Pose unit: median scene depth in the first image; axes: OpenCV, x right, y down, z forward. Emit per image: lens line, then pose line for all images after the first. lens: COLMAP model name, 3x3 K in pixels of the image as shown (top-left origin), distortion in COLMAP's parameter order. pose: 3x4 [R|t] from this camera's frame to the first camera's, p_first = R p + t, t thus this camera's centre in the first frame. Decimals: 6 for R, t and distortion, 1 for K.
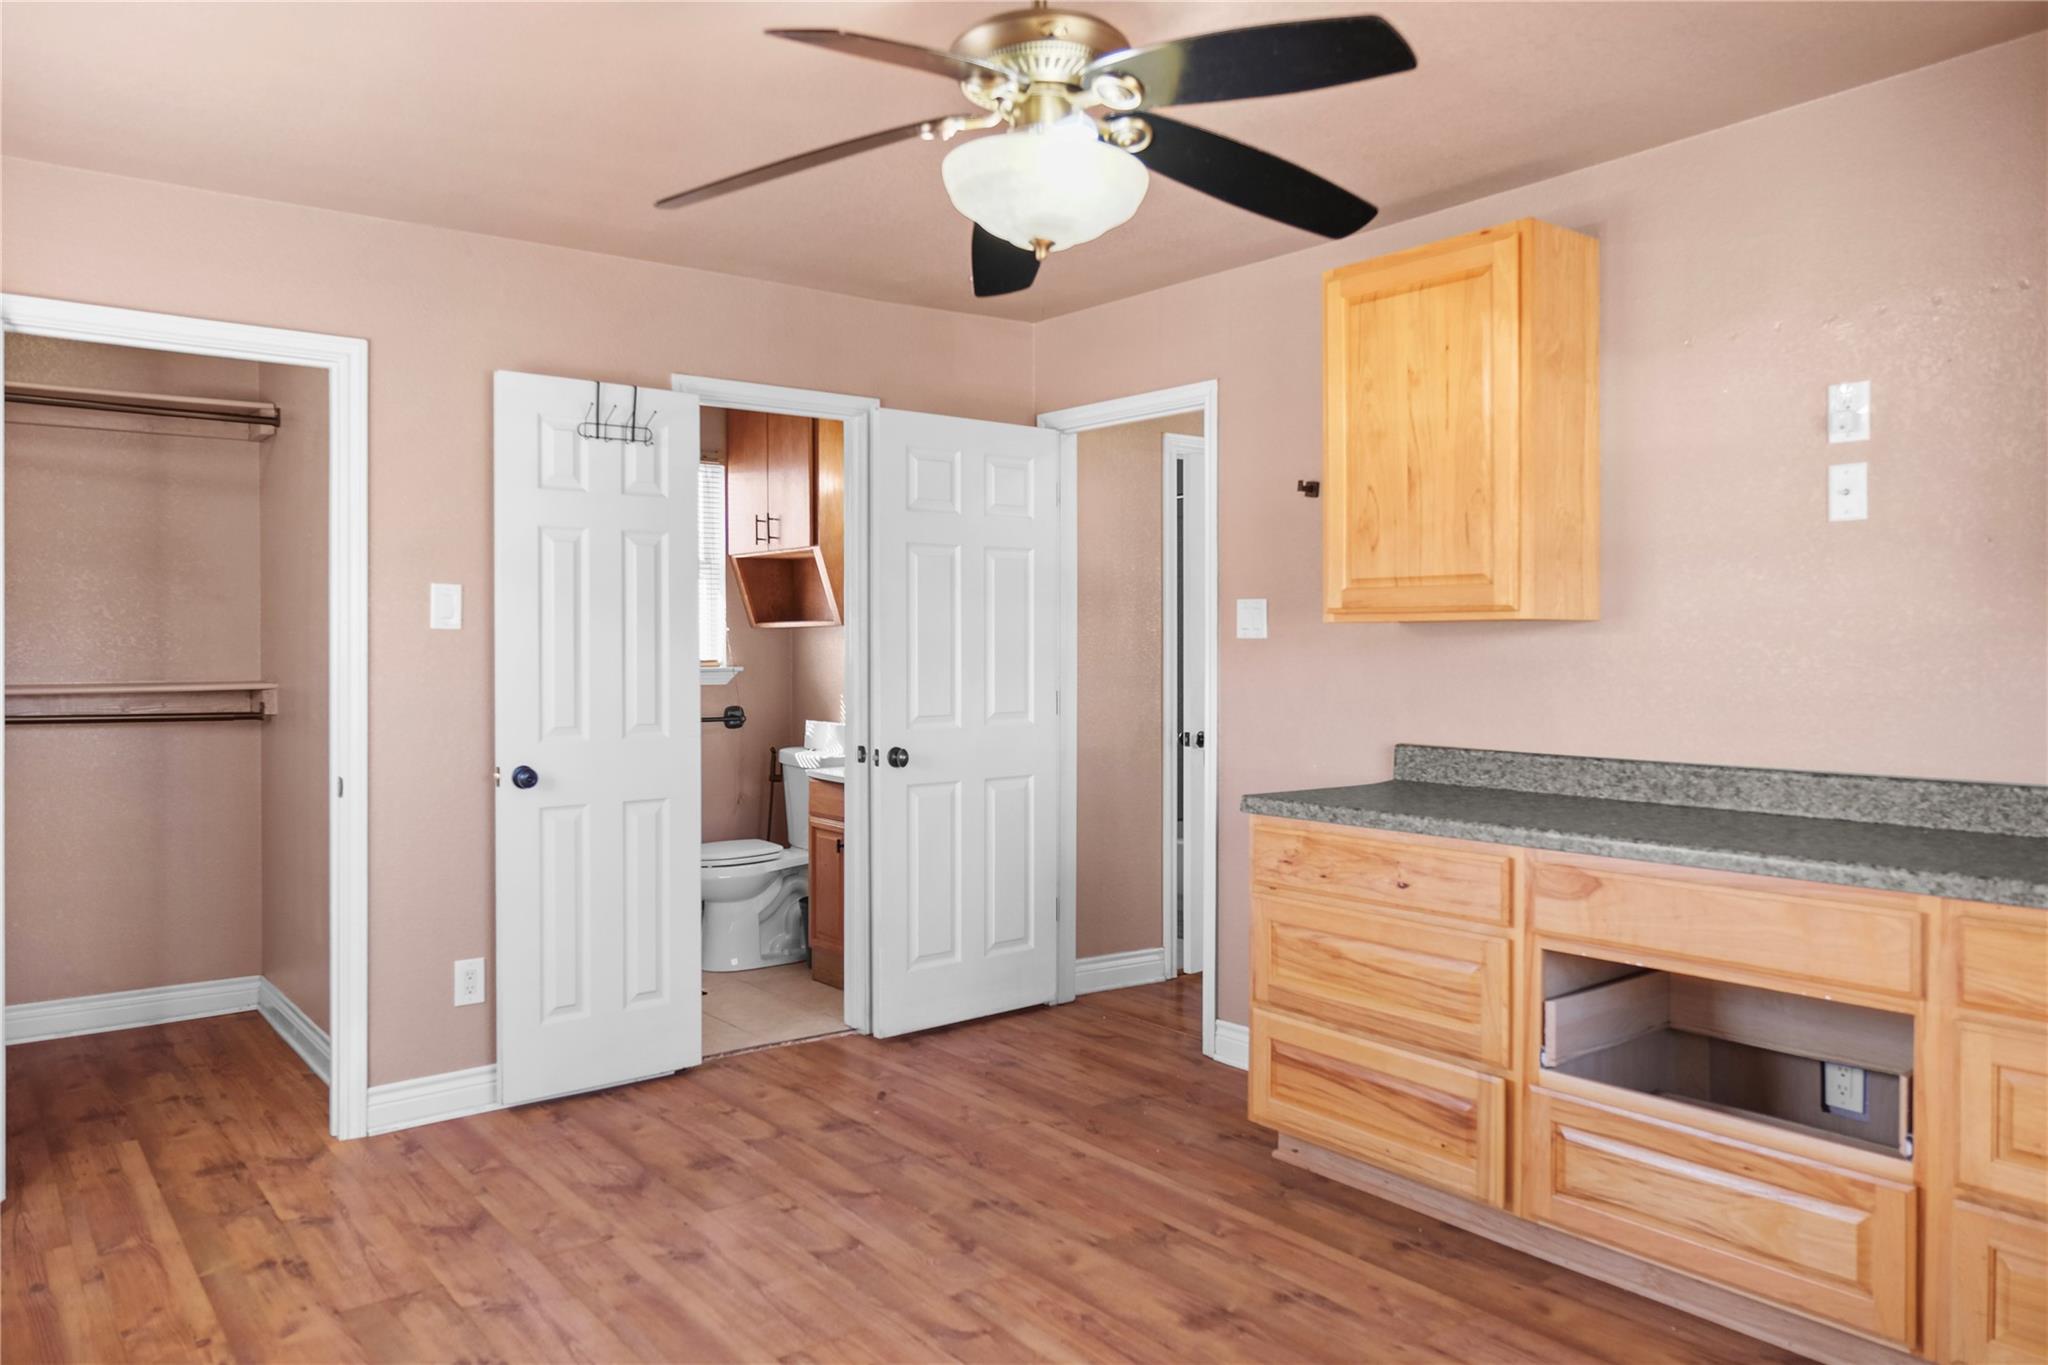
lens RADIAL K [[1452.6, 0, 1023.1], [0, 1452.6, 641.9], [0, 0, 1]] dist [-0.004224, 0.004489]
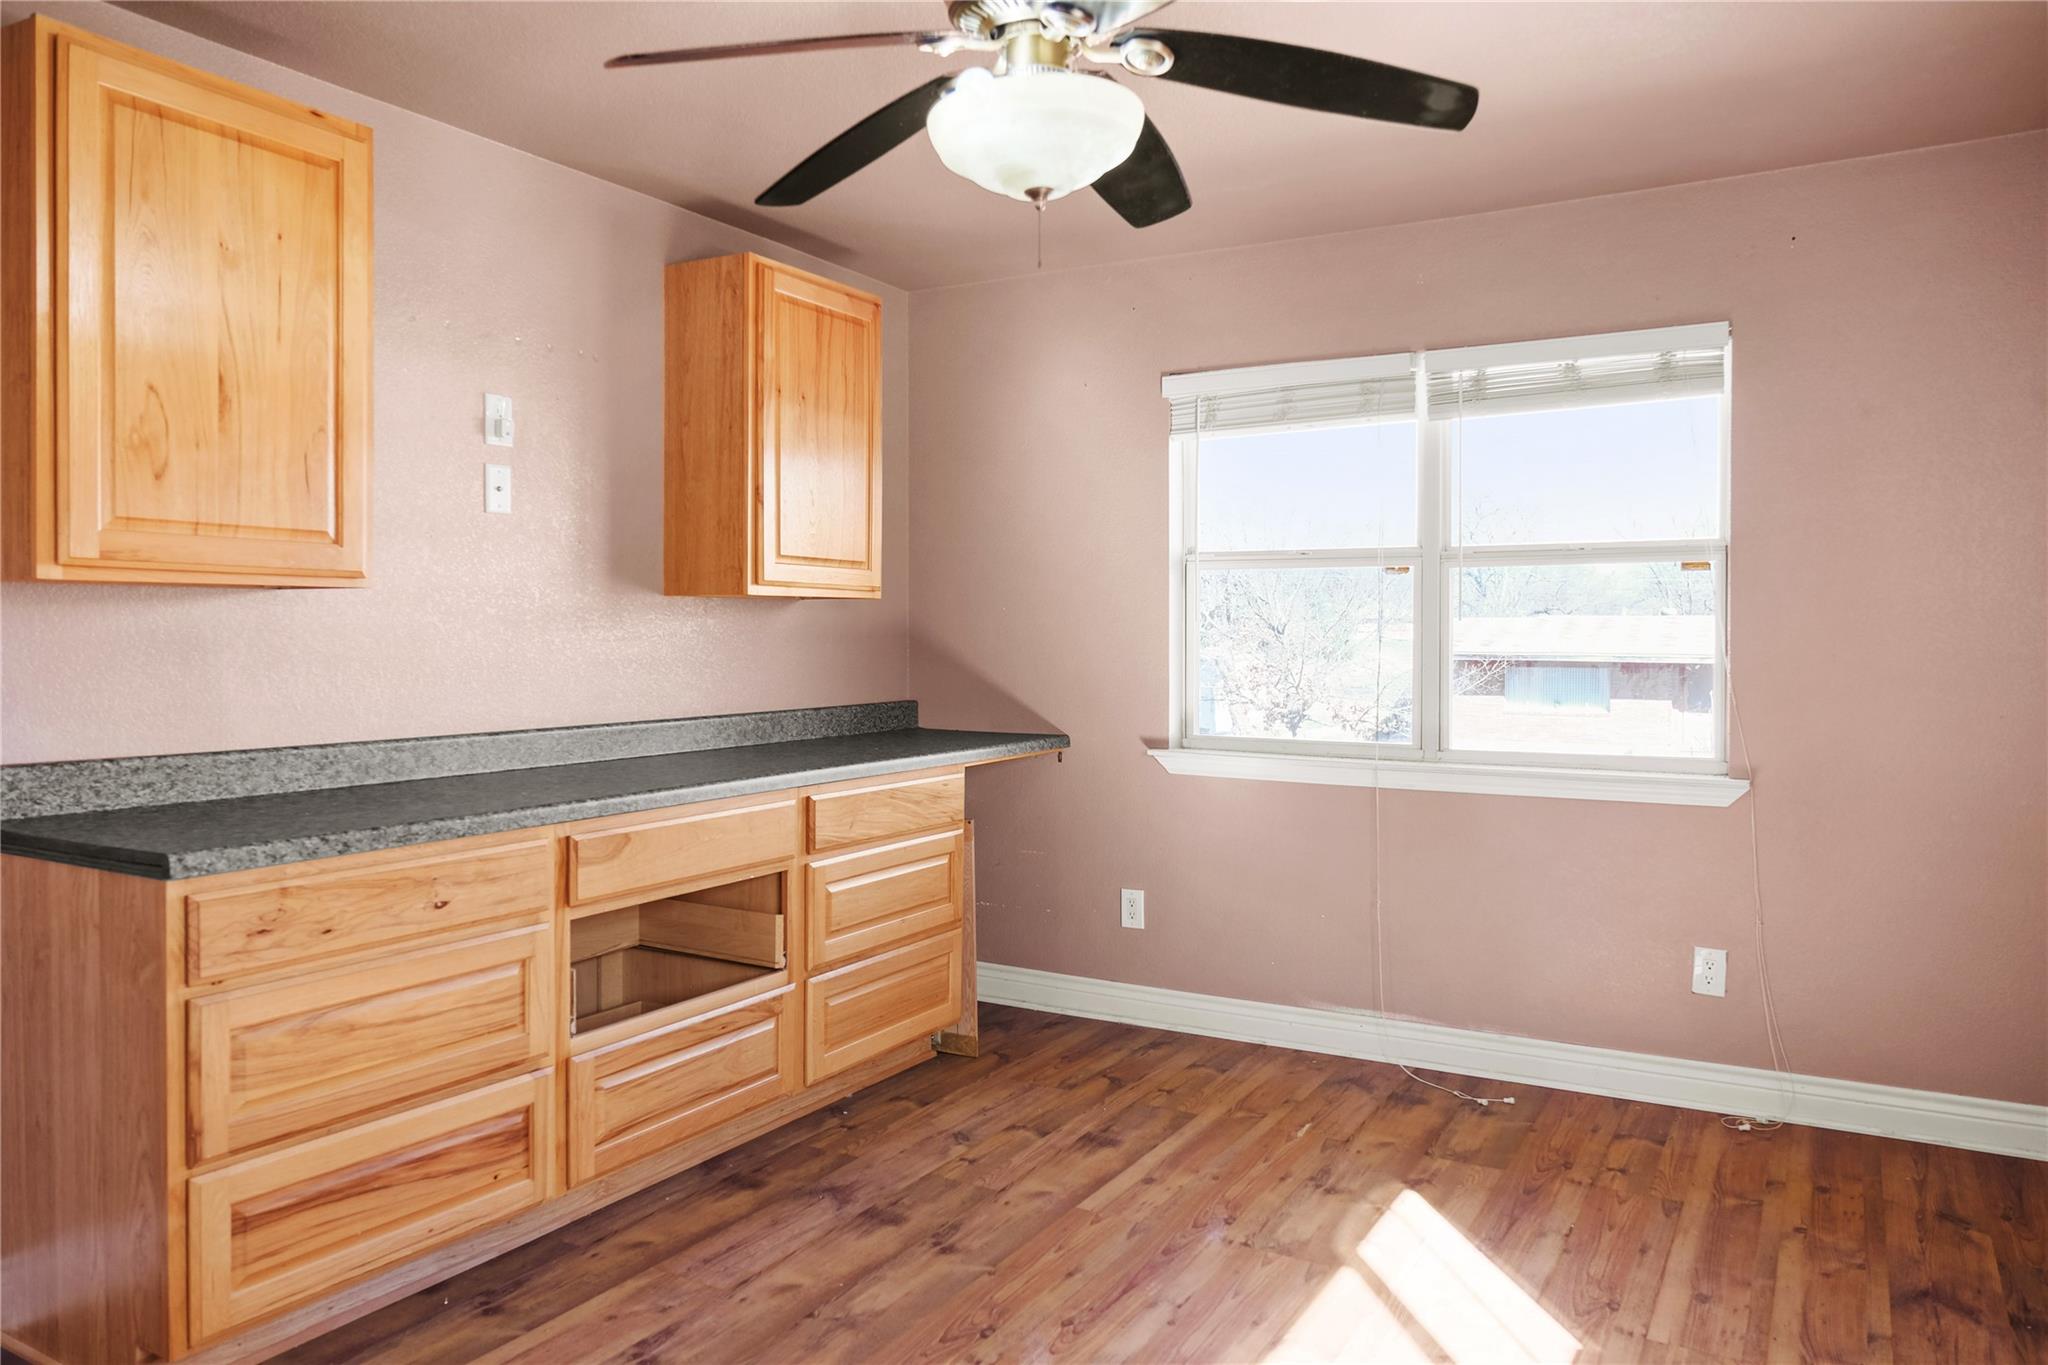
lens RADIAL K [[1388.8, 0, 1048.0], [0, 1388.8, 654.2], [0, 0, 1]] dist [-0.020282, 0.004761]
pose [[-0.375618, -0.015784, 0.926640, -0.591827], [-0.004309, 0.999874, 0.015285, 0.009762], [-0.926765, 0.001749, -0.375639, 0.954208]]
